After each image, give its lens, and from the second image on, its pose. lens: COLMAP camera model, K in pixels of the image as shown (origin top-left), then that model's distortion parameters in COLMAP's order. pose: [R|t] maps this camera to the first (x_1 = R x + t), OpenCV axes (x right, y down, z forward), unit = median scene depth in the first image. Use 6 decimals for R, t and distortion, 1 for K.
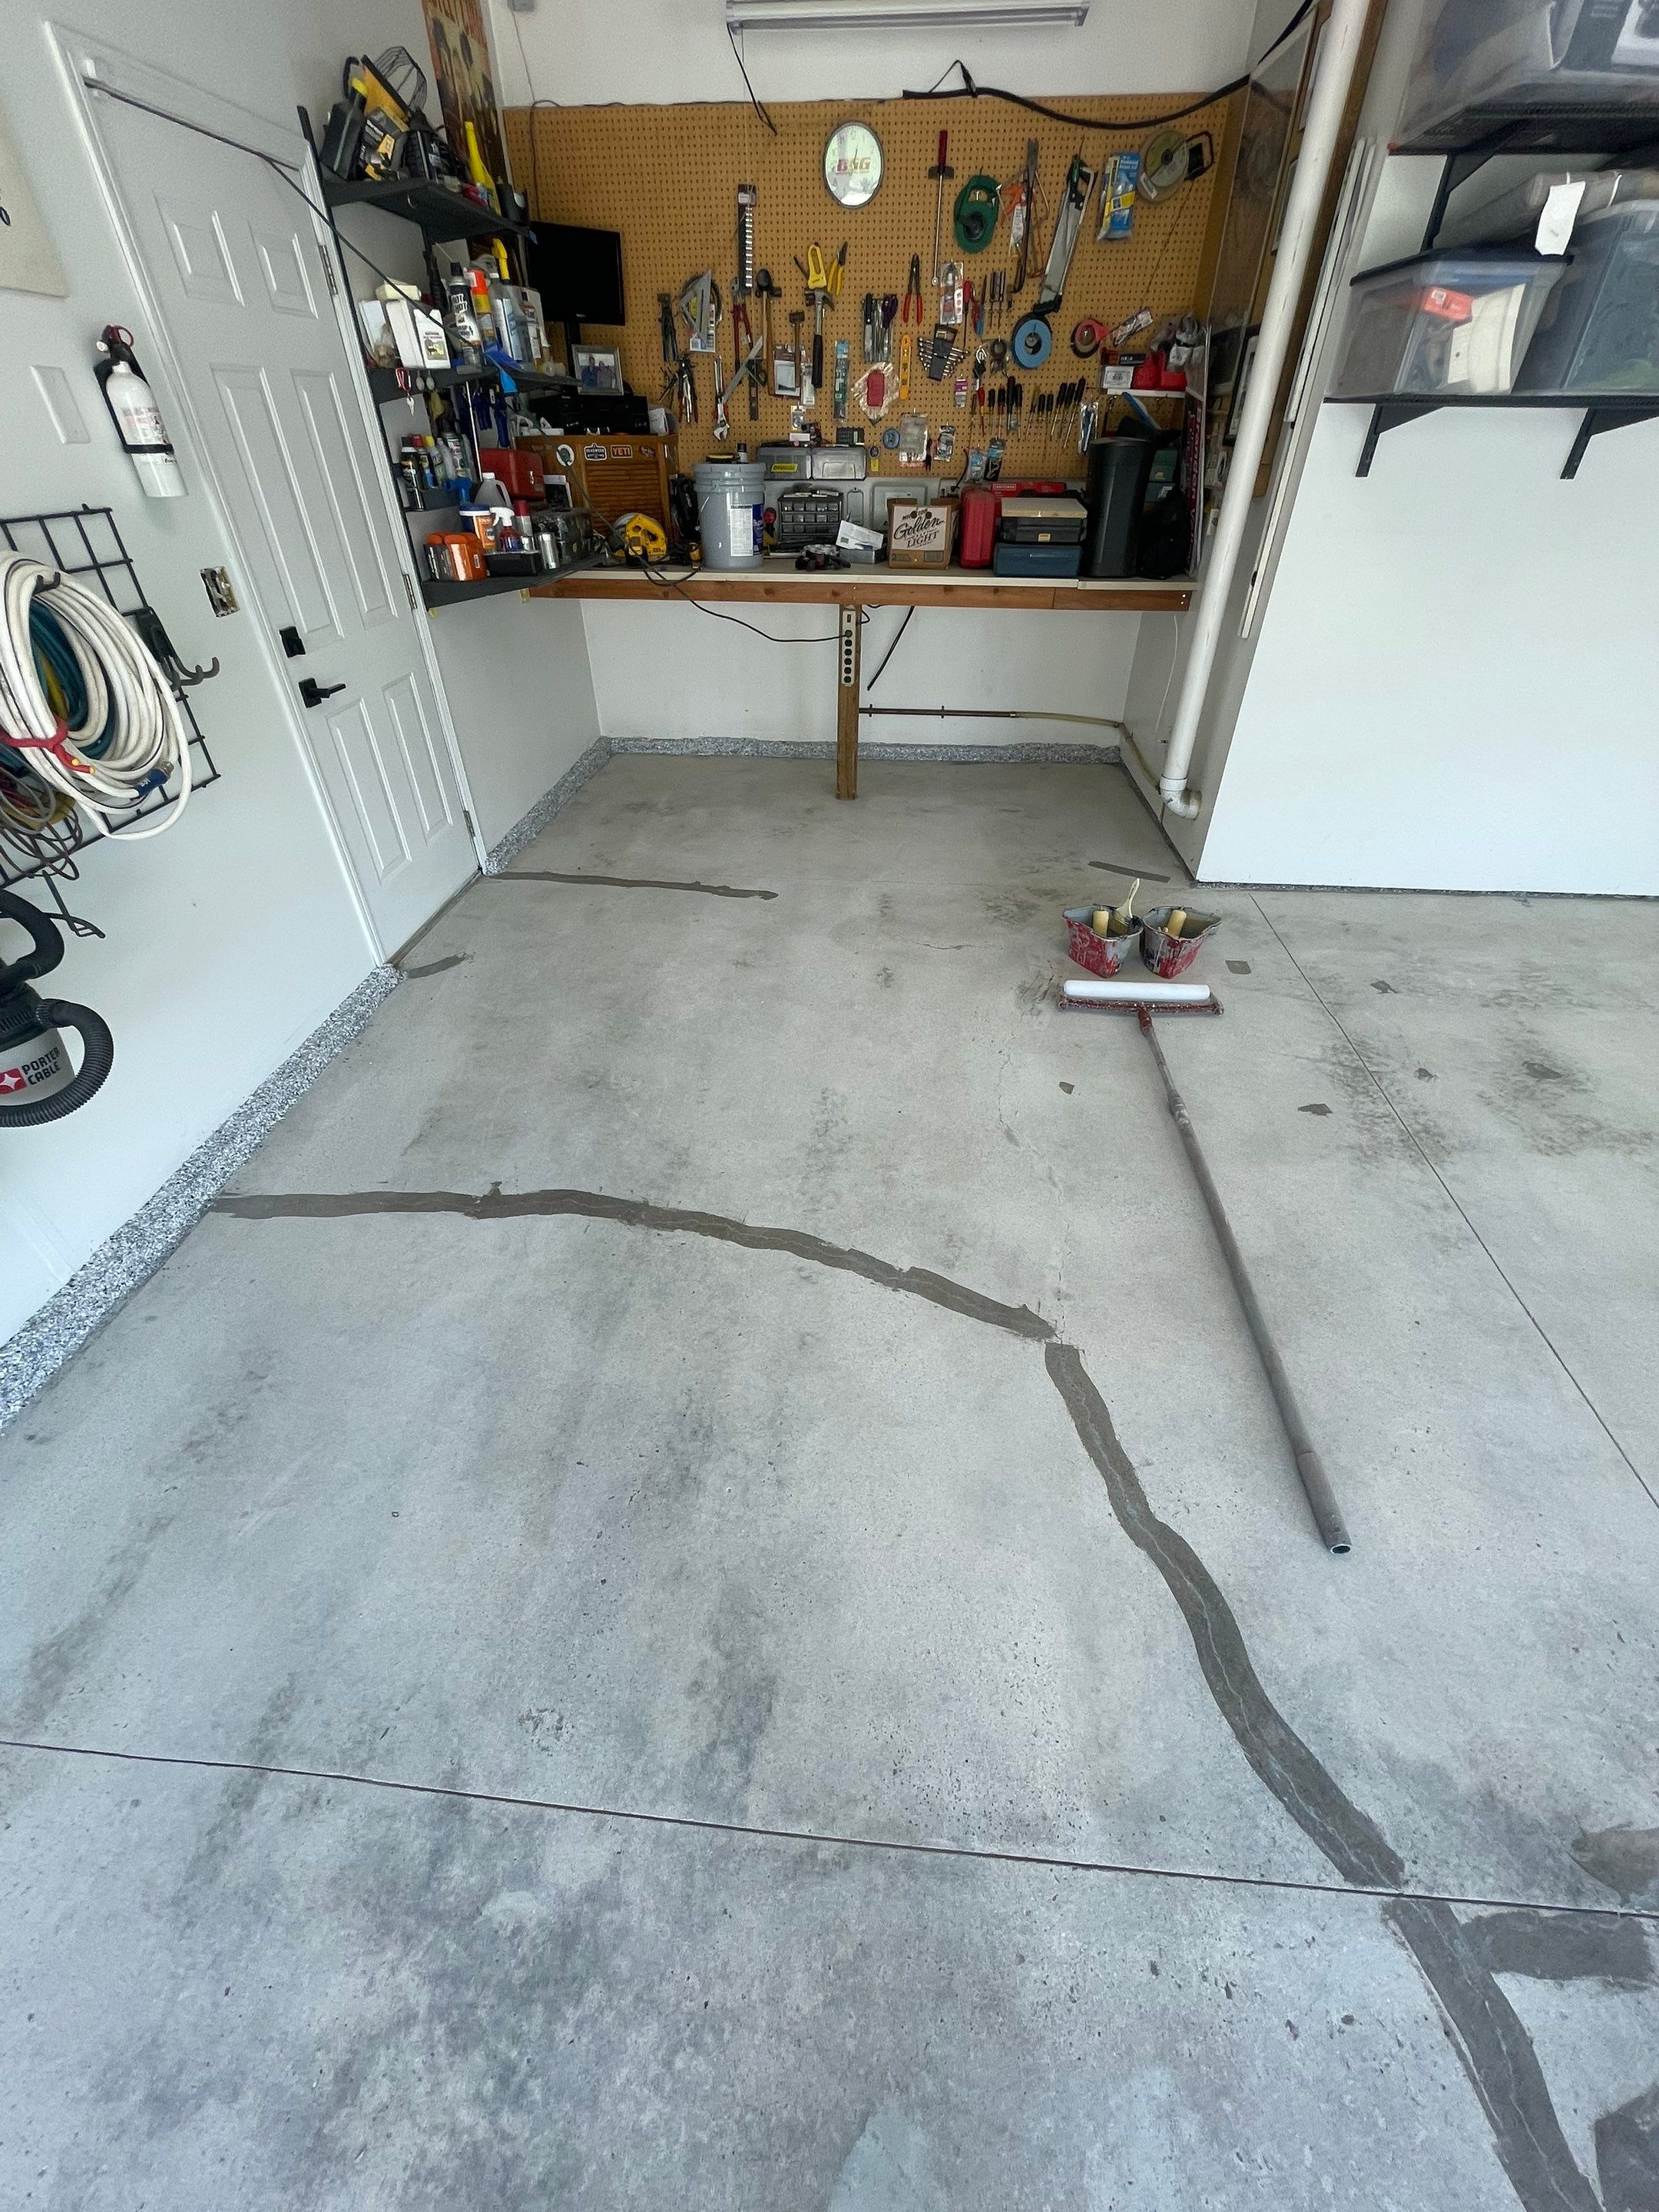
lens RADIAL K [[891.9, 0, 829.5], [0, 891.9, 1106.0], [0, 0, 1]] dist [-0.003839, -0.000378]
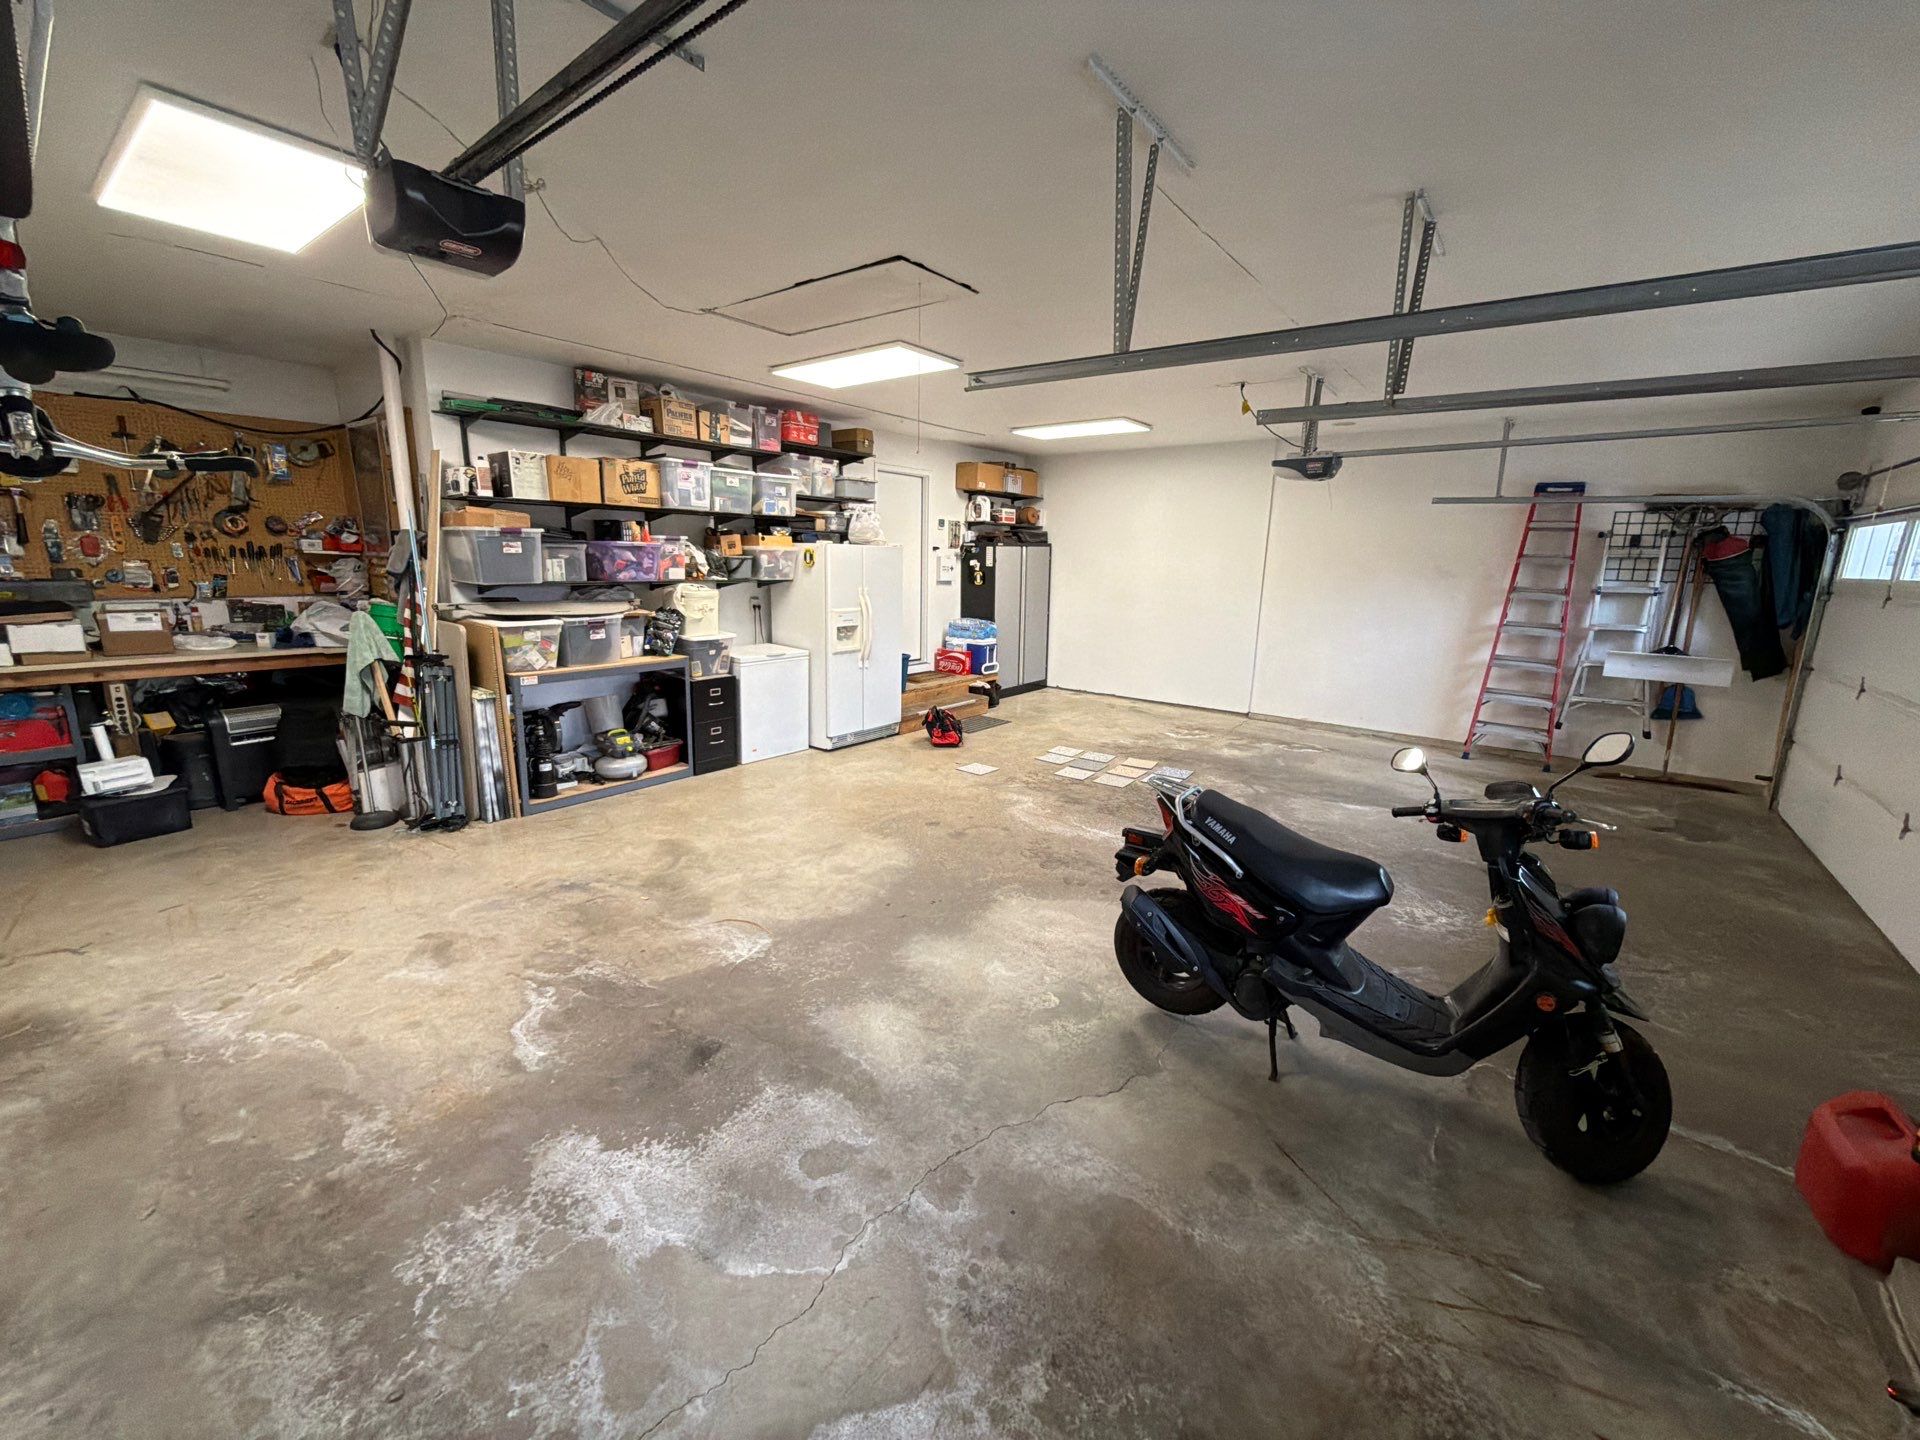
lens RADIAL K [[762.5, 0, 955.1], [0, 762.5, 724.7], [0, 0, 1]] dist [-0.001979, 0.000139]
pose [[0.555959, -0.166458, 0.814372, -0.392945], [0.486991, 0.859210, -0.156838, 0.507974], [-0.673609, 0.483787, 0.558749, -0.806973]]
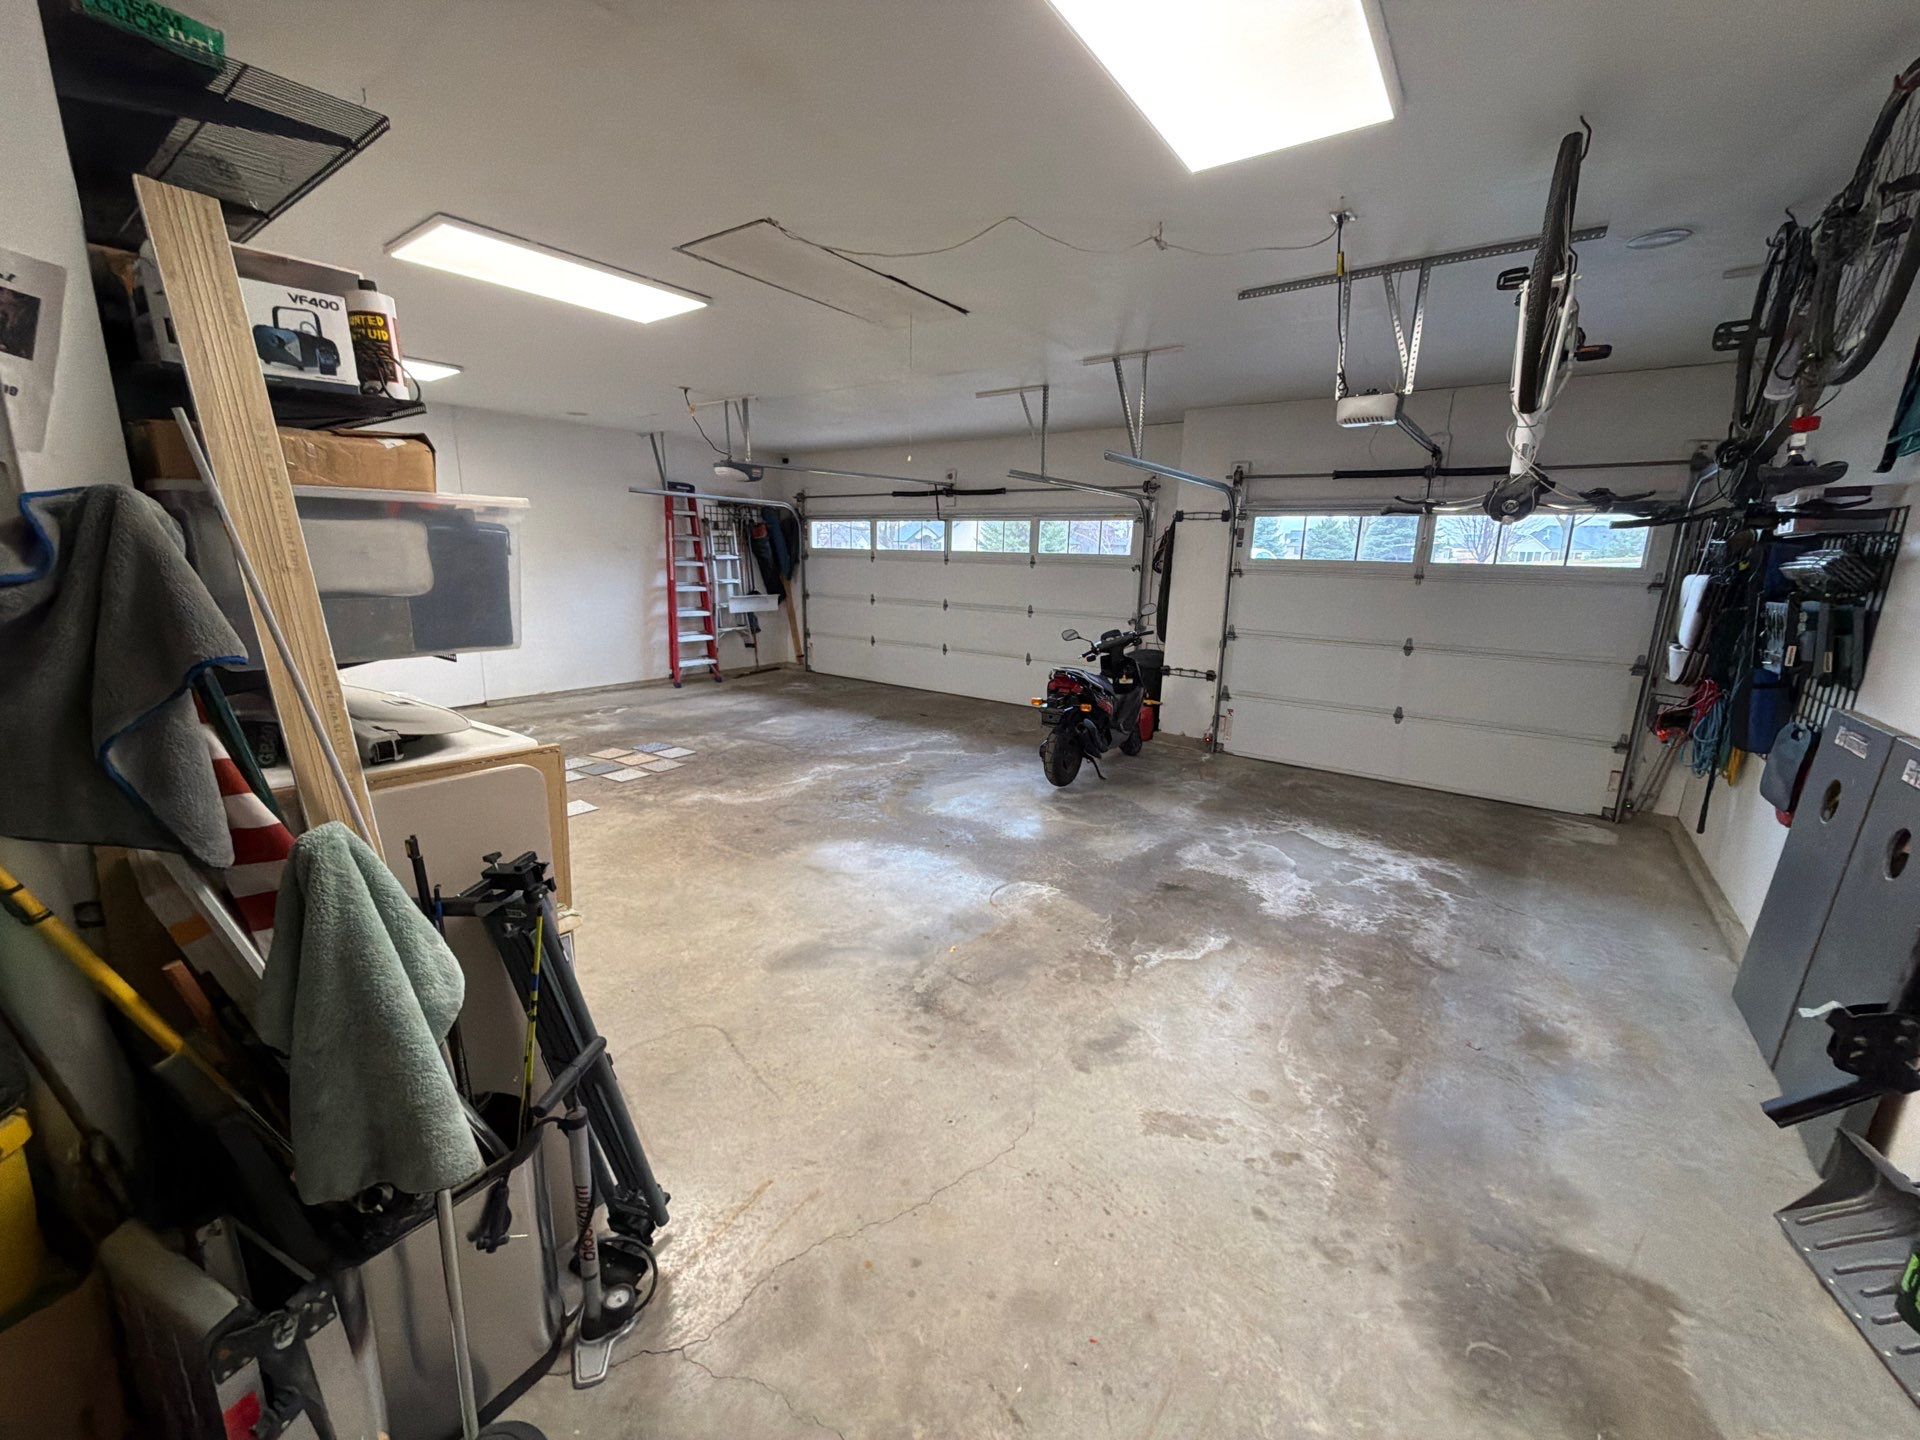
lens RADIAL K [[762.5, 0, 955.1], [0, 762.5, 724.7], [0, 0, 1]] dist [-0.001979, 0.000139]
pose [[-0.844543, -0.136157, 0.517888, -0.176152], [0.310193, 0.663951, 0.680404, -1.109179], [-0.436494, 0.735276, -0.518501, 1.288470]]
